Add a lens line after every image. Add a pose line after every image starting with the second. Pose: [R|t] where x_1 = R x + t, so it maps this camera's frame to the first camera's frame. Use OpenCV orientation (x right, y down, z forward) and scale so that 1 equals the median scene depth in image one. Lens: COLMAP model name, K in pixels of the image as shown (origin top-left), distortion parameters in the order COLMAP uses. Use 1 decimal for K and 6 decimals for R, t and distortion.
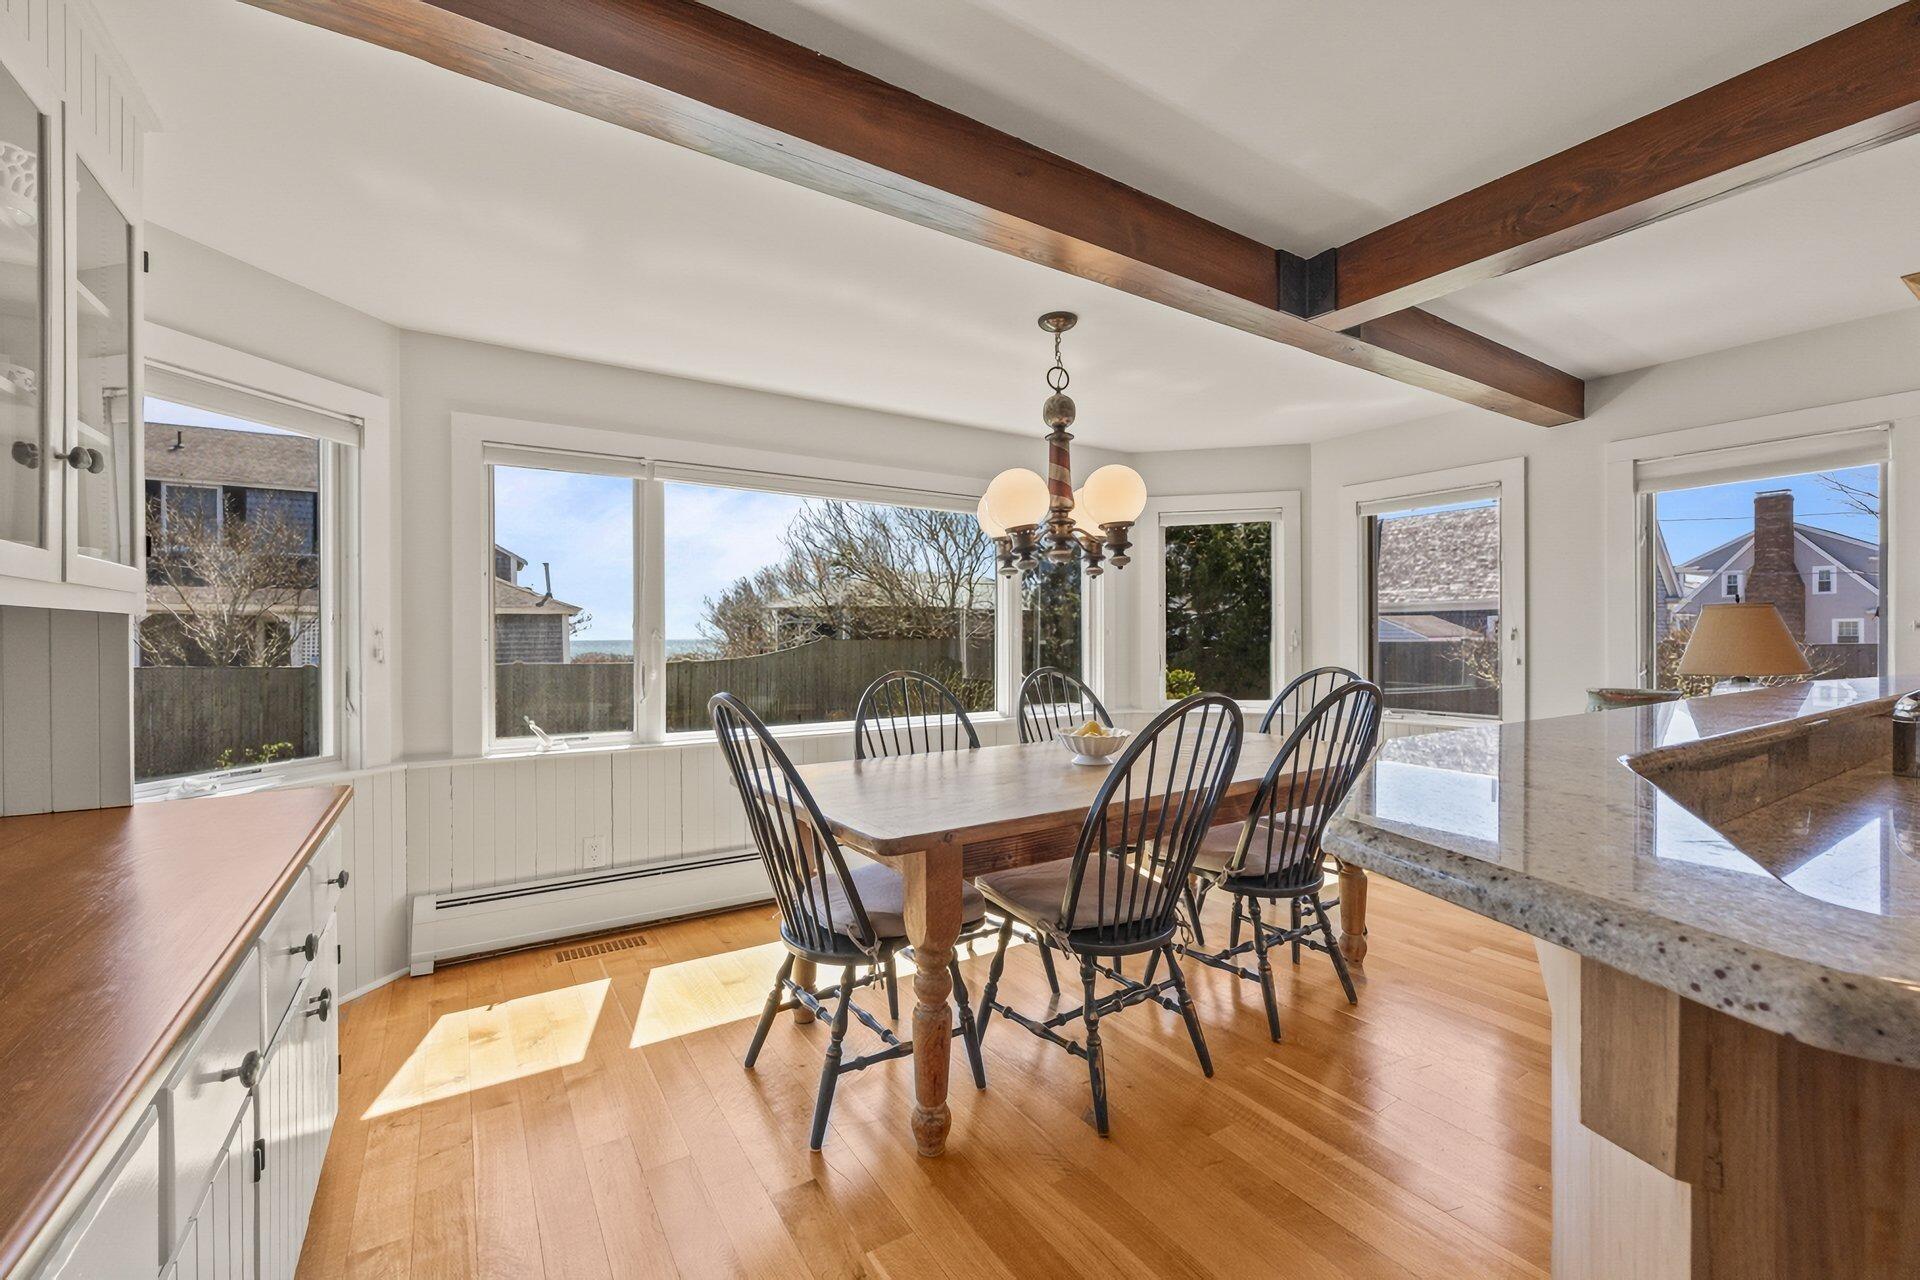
lens RADIAL K [[786.9, 0, 960.0], [0, 786.9, 640.0], [0, 0, 1]] dist [0.000362, 0.000147]
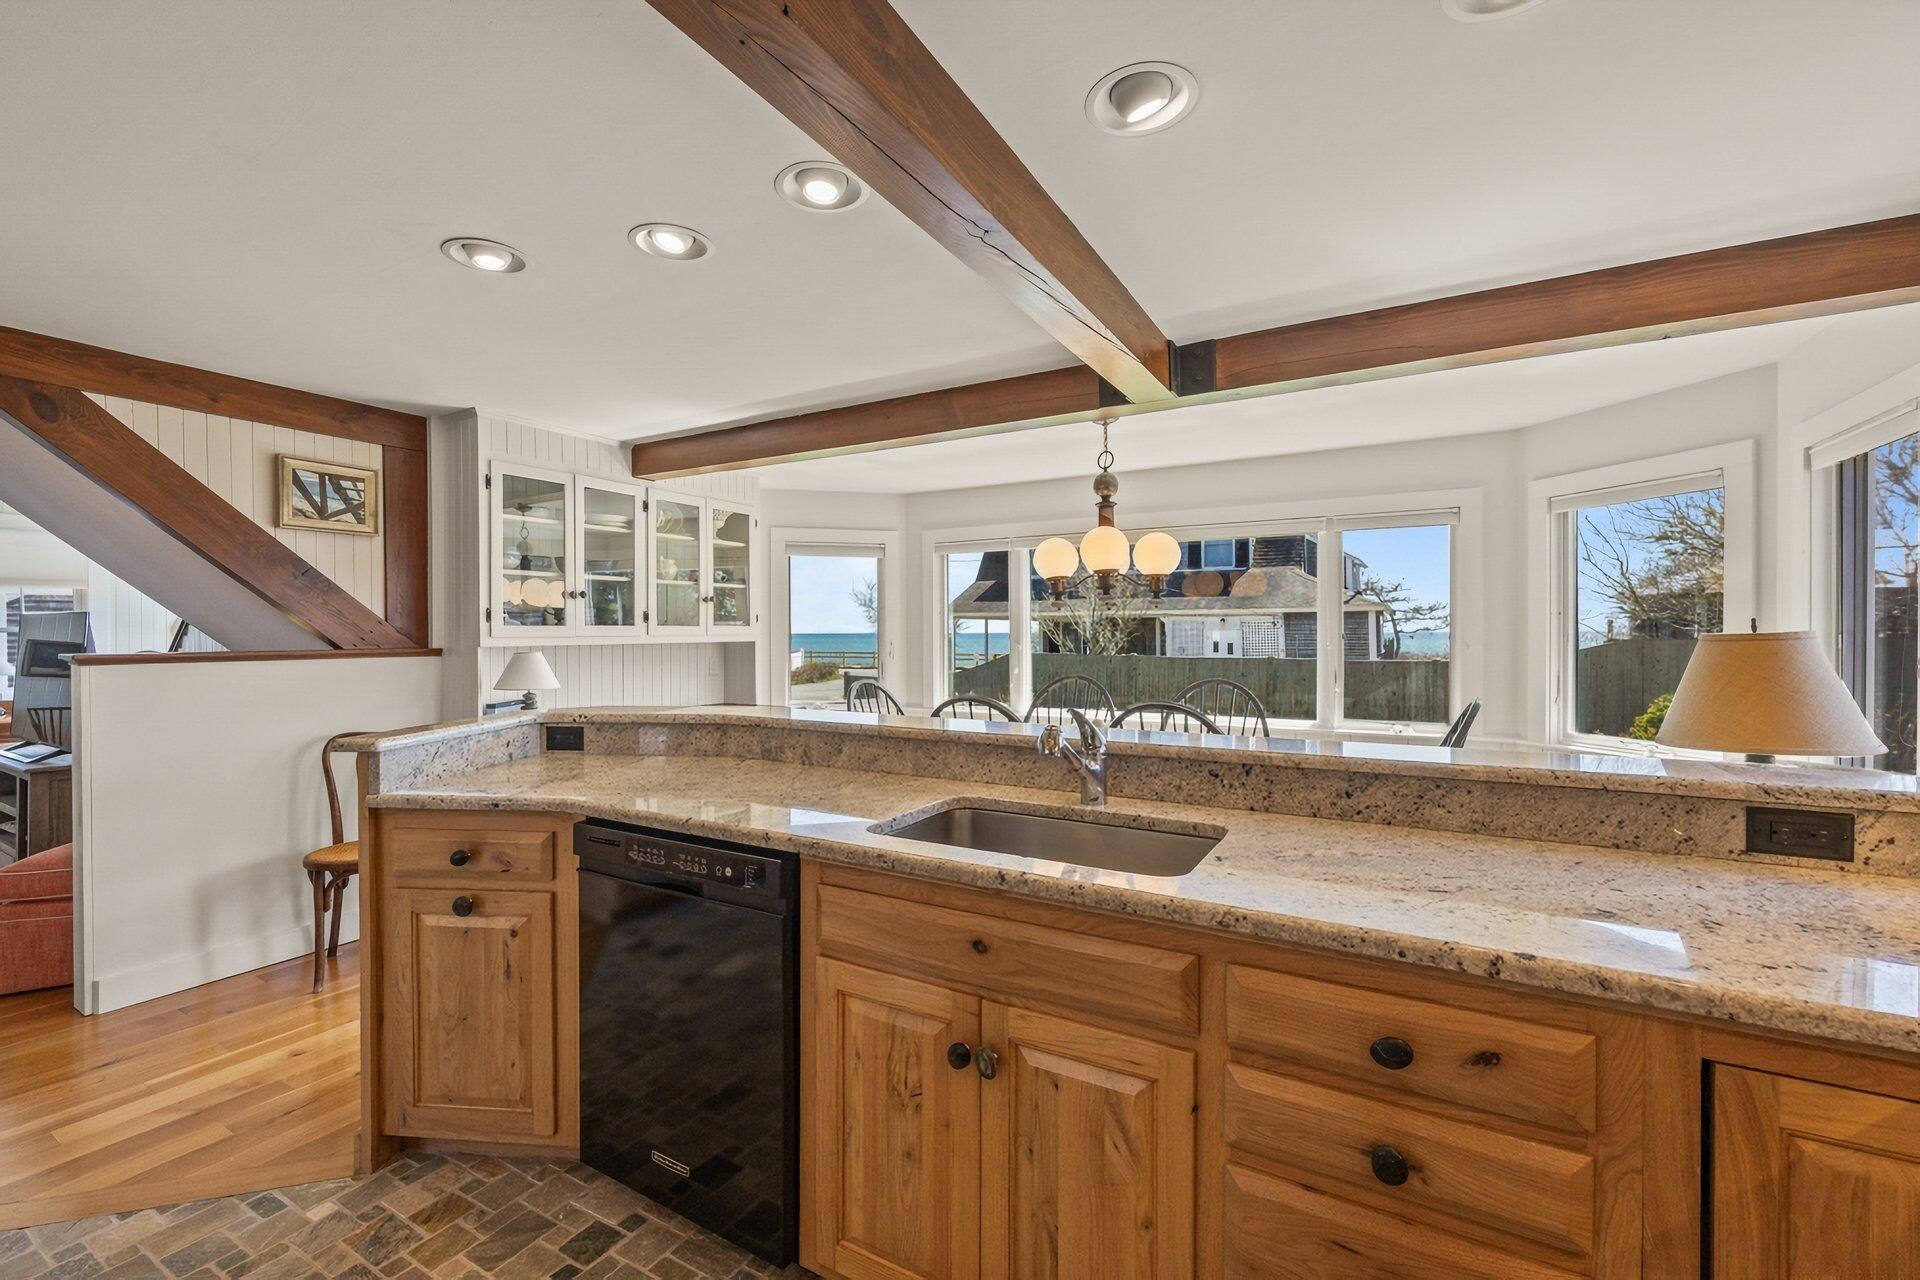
lens RADIAL K [[786.9, 0, 960.0], [0, 786.9, 640.0], [0, 0, 1]] dist [0.000362, 0.000147]
pose [[0.467319, 0.013251, -0.883989, 0.853048], [0.002892, 0.999859, 0.016517, -0.039286], [0.884084, -0.010275, 0.467215, 0.121950]]
